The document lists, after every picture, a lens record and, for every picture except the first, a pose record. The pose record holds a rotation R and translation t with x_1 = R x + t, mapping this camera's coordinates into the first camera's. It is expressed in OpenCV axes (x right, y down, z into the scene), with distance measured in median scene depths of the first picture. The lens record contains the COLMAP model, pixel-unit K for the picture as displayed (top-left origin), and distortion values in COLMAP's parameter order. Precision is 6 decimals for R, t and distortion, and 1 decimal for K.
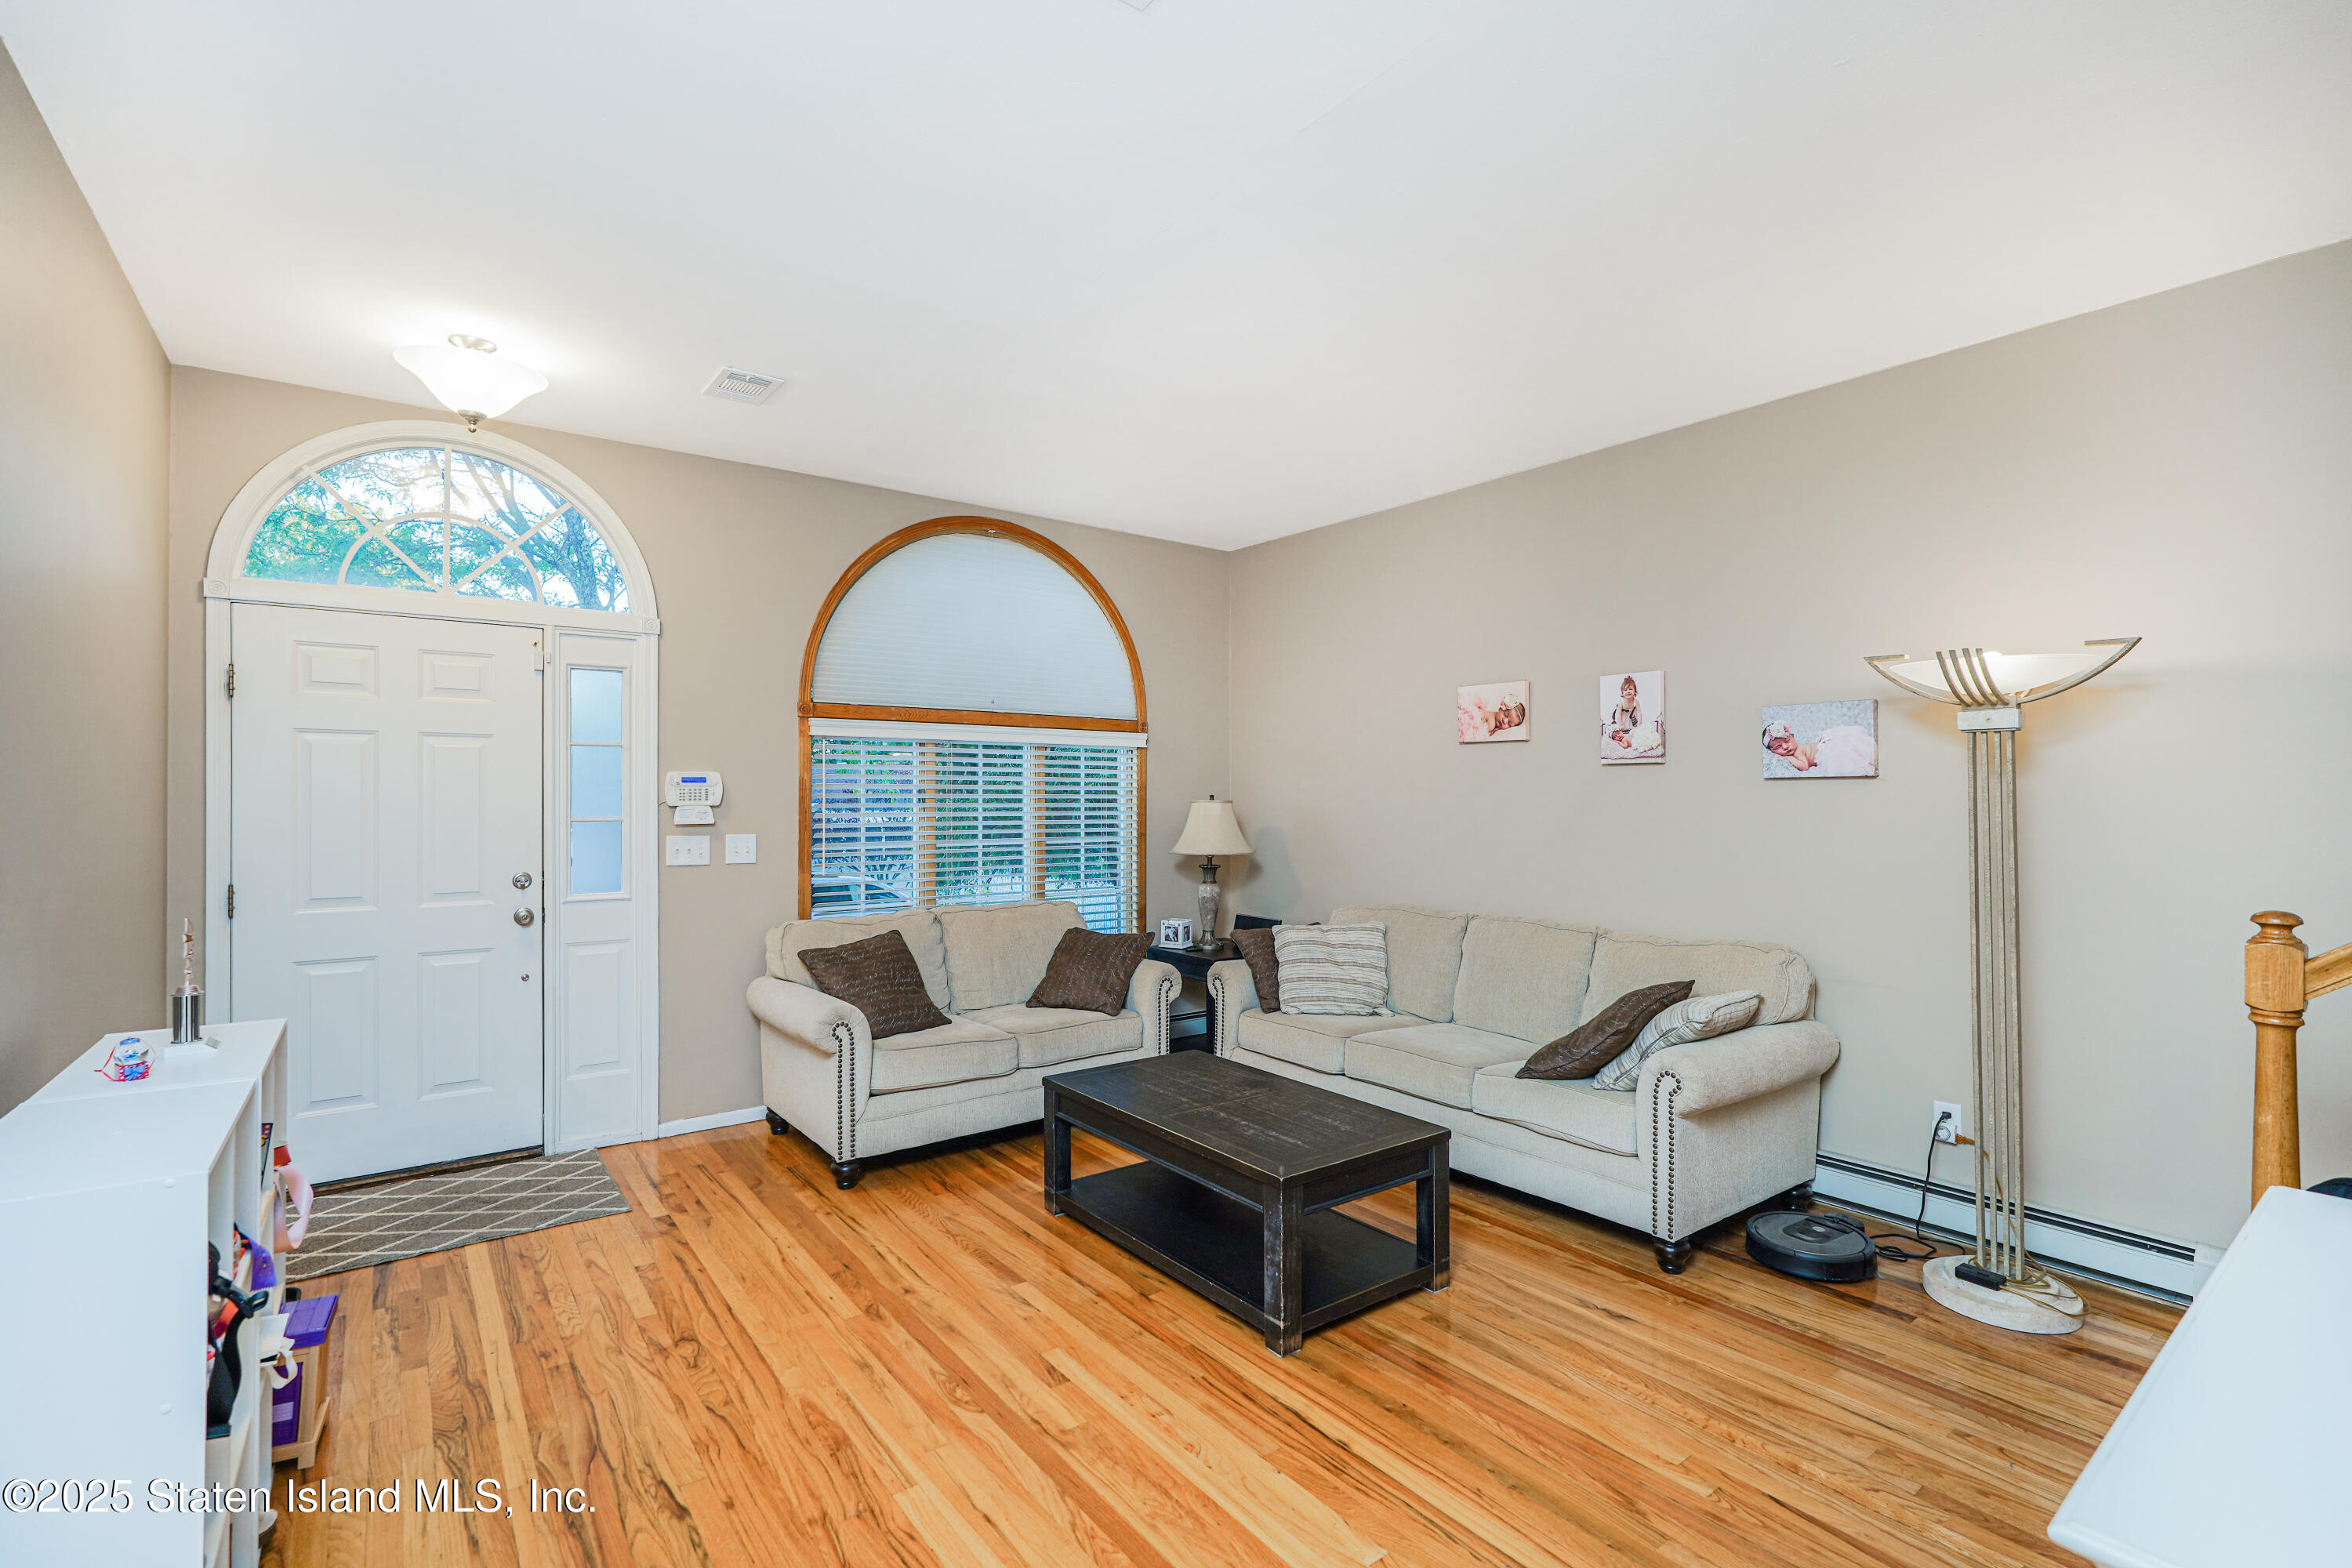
lens RADIAL K [[1053.9, 0, 1175.6], [0, 1053.9, 786.9], [0, 0, 1]] dist [-0.010754, 0.005686]
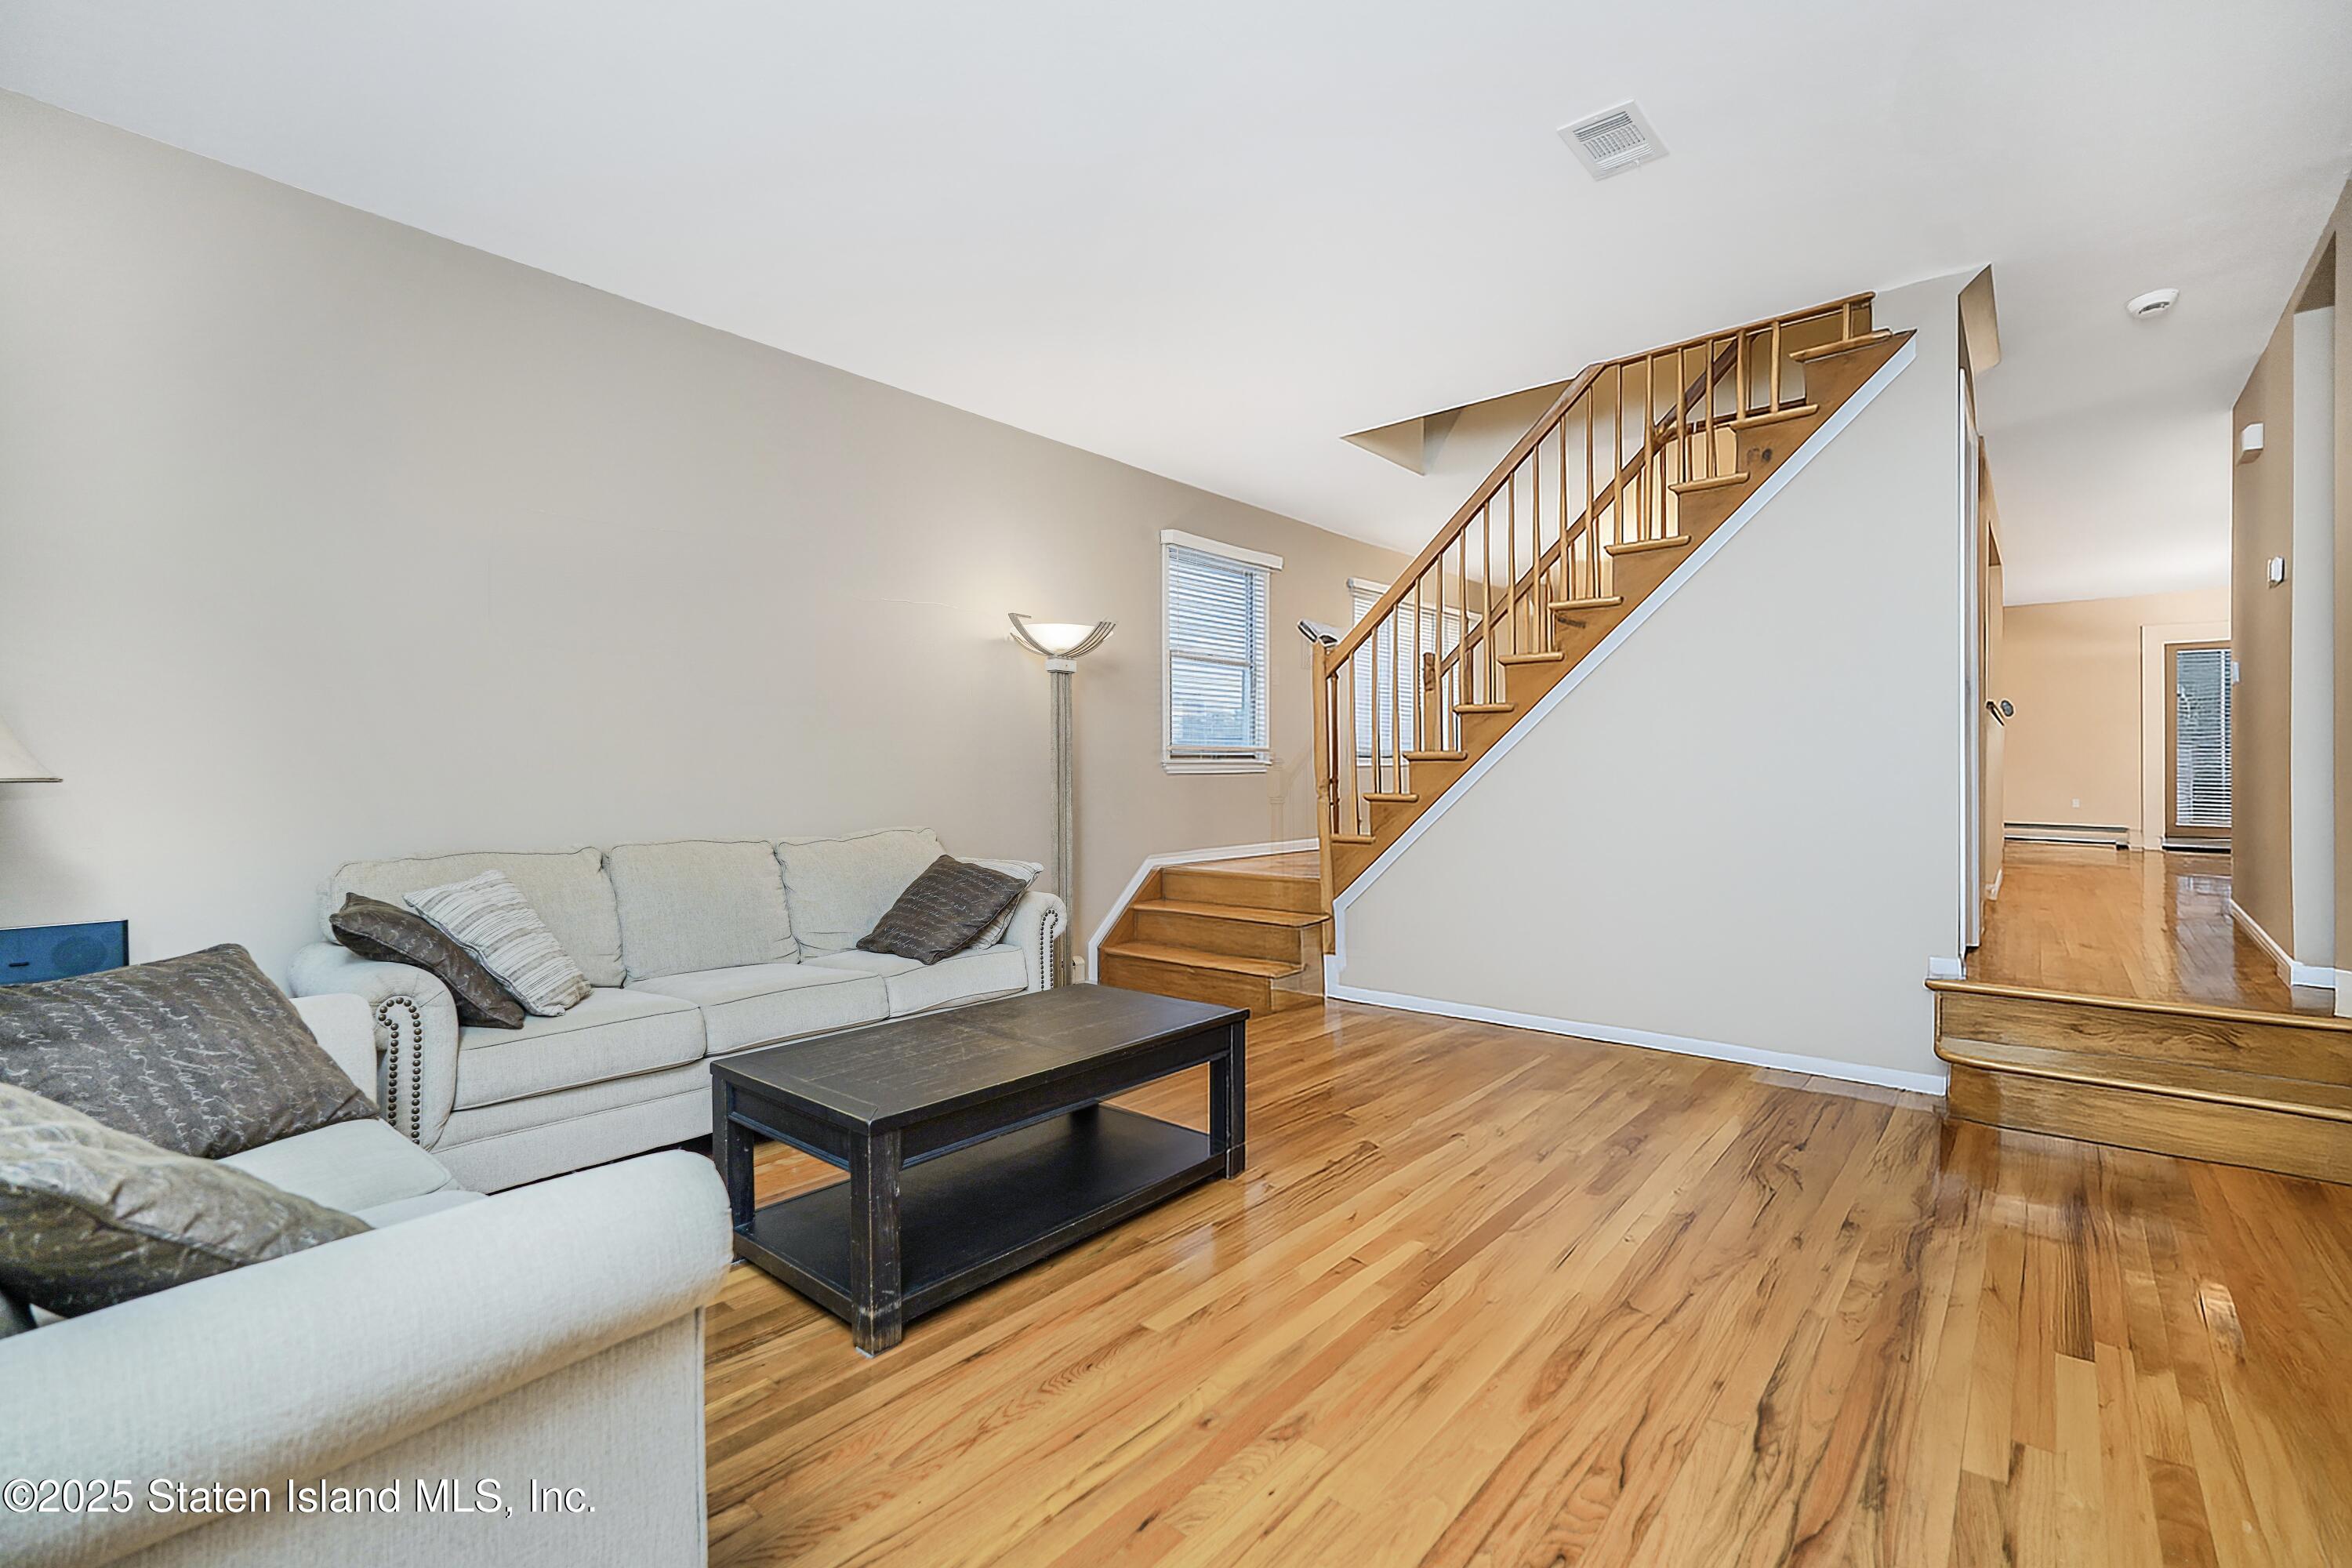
lens RADIAL K [[1037.7, 0, 1175.2], [0, 1037.7, 781.0], [0, 0, 1]] dist [0.000727, -0.000050]
pose [[-0.221896, -0.000706, 0.975070, -1.069030], [-0.005018, 0.999987, -0.000417, 0.145878], [-0.975057, -0.004986, -0.221897, 1.481616]]
